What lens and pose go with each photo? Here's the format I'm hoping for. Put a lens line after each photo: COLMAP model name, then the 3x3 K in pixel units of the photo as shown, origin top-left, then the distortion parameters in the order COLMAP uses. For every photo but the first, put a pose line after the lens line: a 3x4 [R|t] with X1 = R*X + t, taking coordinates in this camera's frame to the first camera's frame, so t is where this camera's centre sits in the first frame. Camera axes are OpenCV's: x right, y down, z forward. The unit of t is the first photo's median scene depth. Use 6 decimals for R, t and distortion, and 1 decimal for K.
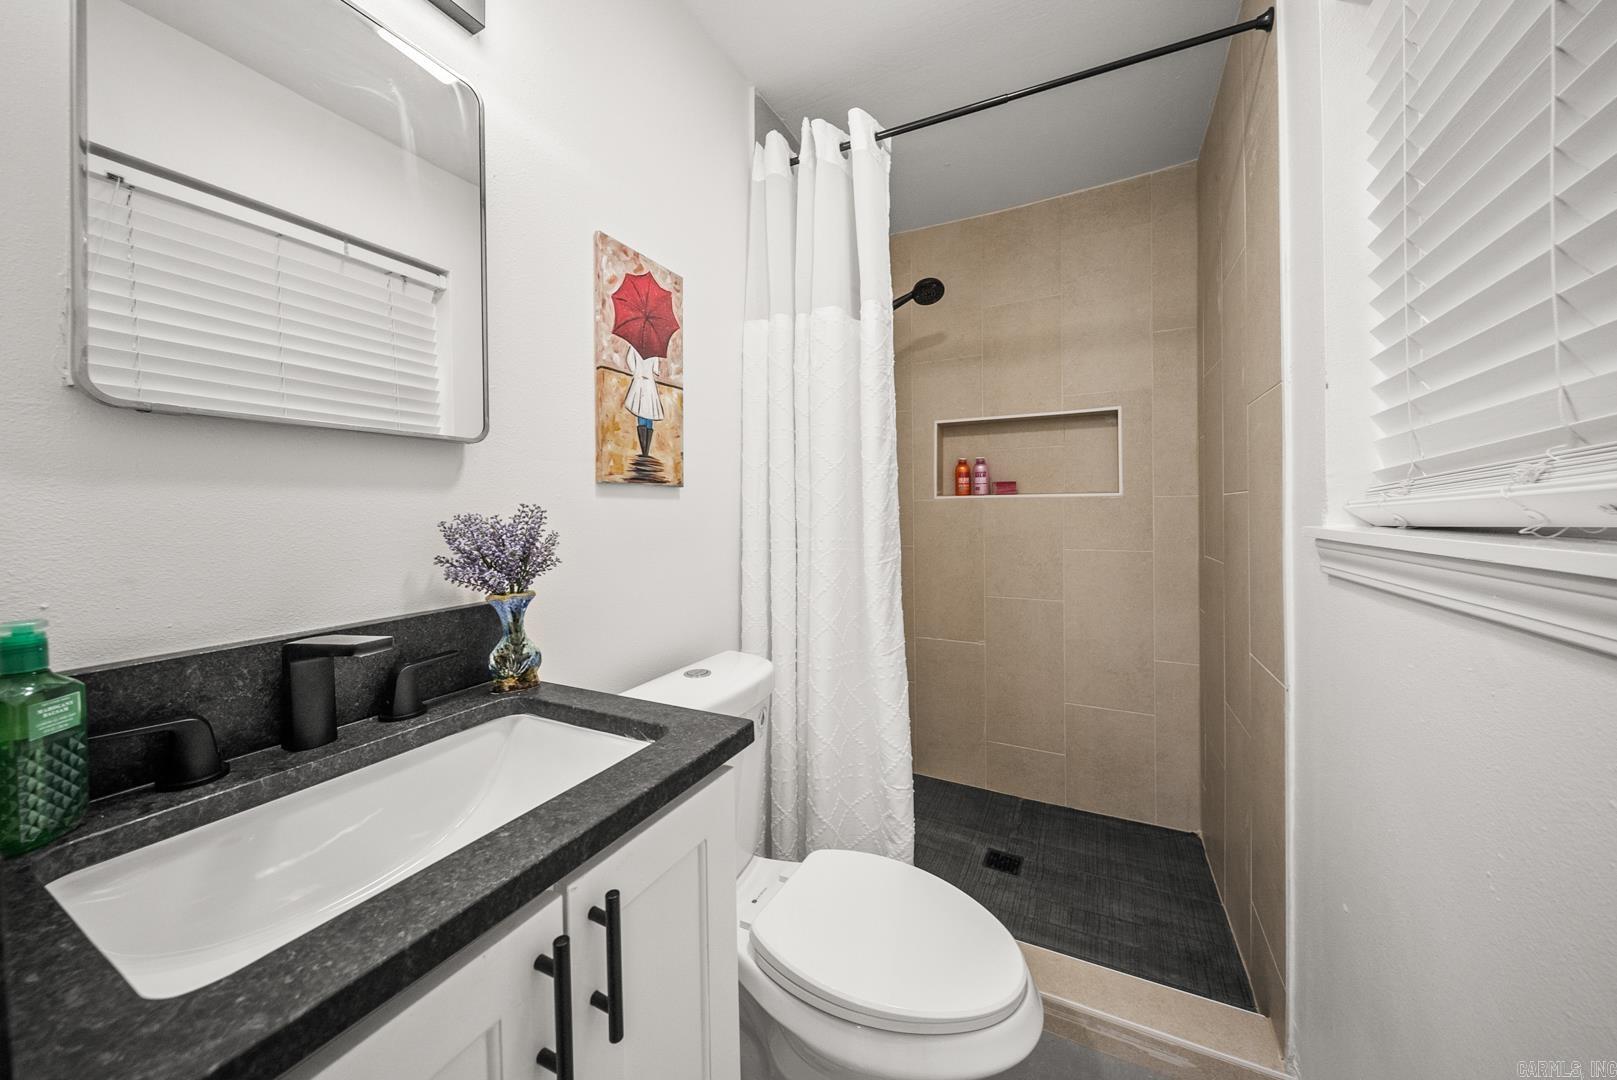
lens RADIAL K [[558.1, 0, 801.8], [0, 558.1, 518.9], [0, 0, 1]] dist [-0.005954, -0.001406]
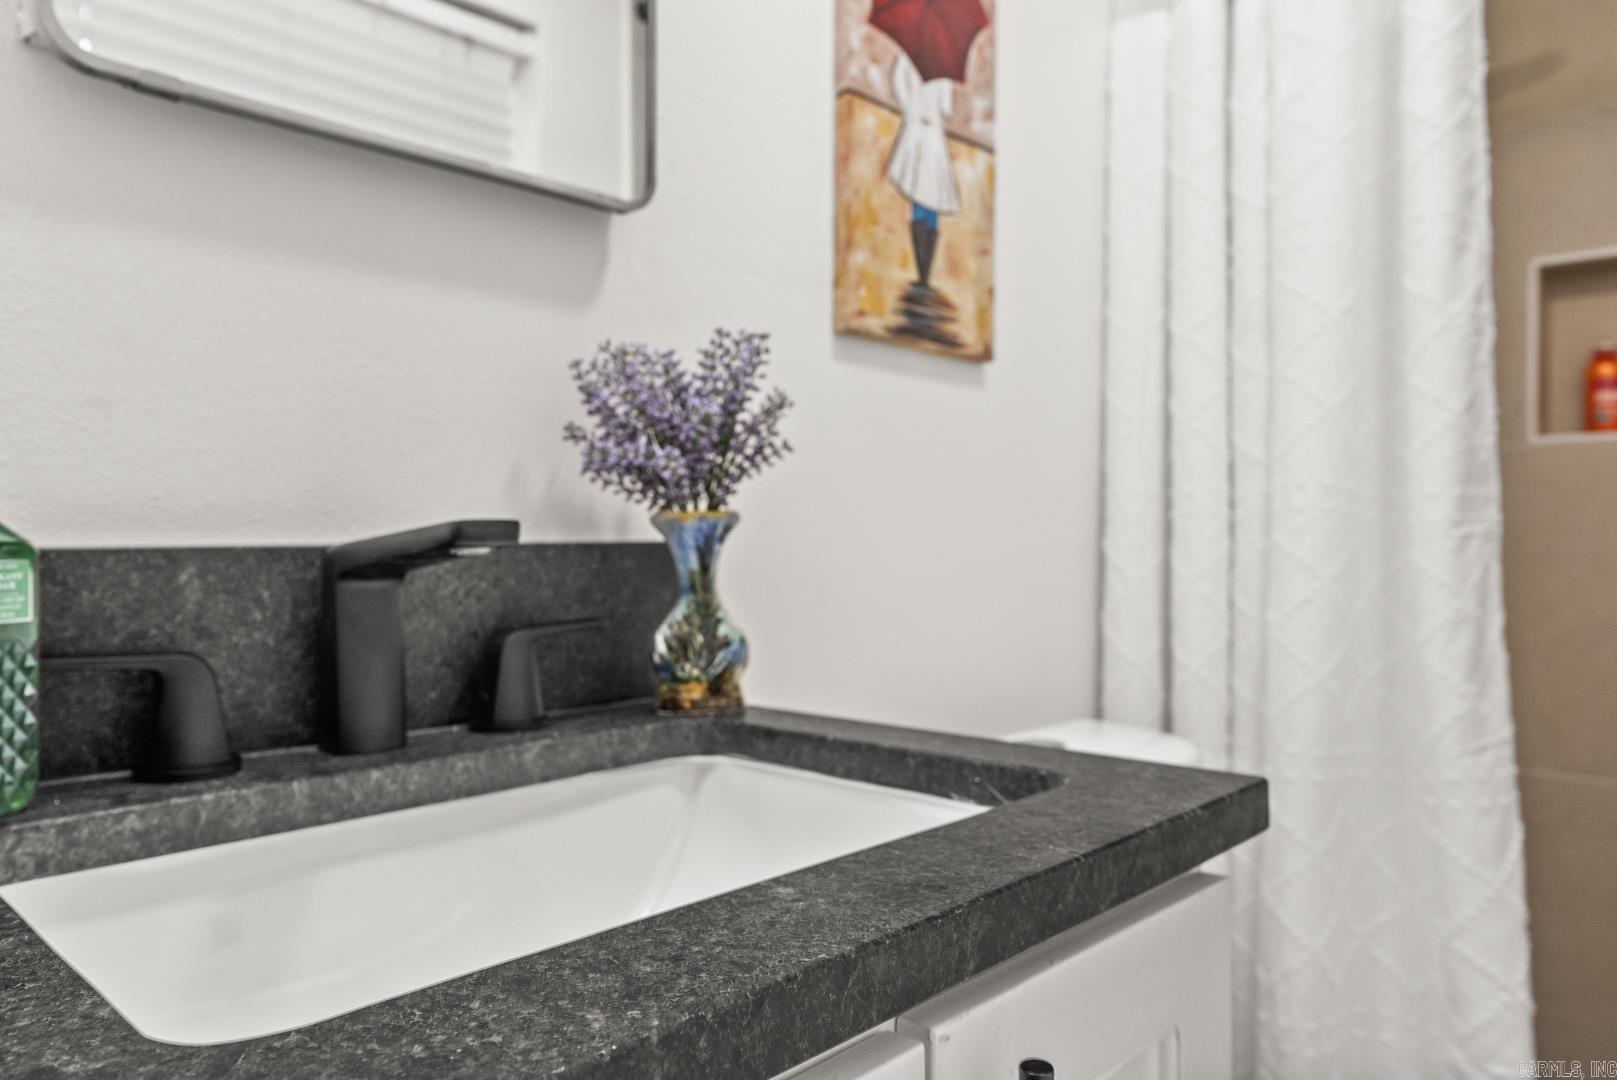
lens RADIAL K [[1111.4, 0, 807.0], [0, 1111.4, 541.1], [0, 0, 1]] dist [-0.002576, -0.000451]
pose [[0.957260, 0.010523, -0.289037, -0.157037], [-0.012142, 0.999919, -0.003808, 0.172724], [0.288974, 0.007155, 0.957310, 0.102115]]
